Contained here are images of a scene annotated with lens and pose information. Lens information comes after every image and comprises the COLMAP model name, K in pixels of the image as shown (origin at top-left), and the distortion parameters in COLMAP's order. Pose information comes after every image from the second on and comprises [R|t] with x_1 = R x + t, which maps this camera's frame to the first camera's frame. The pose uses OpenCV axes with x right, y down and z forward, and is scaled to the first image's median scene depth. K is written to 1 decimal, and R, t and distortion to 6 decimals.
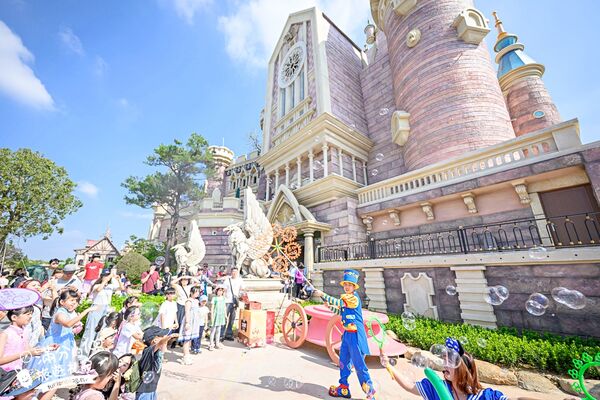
lens RADIAL K [[232.5, 0, 300.0], [0, 232.5, 200.0], [0, 0, 1]] dist [-0.000520, -0.000068]
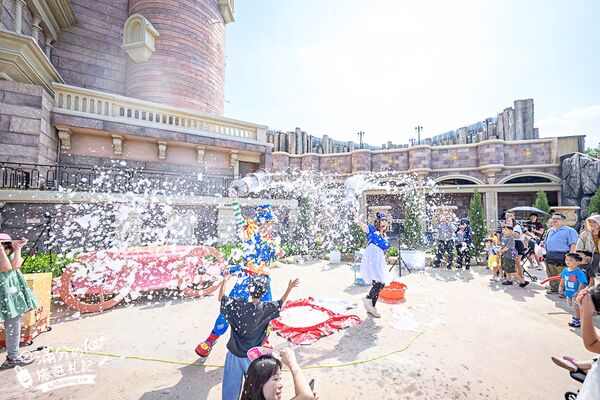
lens RADIAL K [[232.5, 0, 300.0], [0, 232.5, 200.0], [0, 0, 1]] dist [-0.000520, -0.000068]
pose [[0.171467, 0.067591, 0.982869, -0.273755], [-0.295386, 0.955273, -0.014162, 0.082485], [-0.939865, -0.287897, 0.183763, 0.200506]]
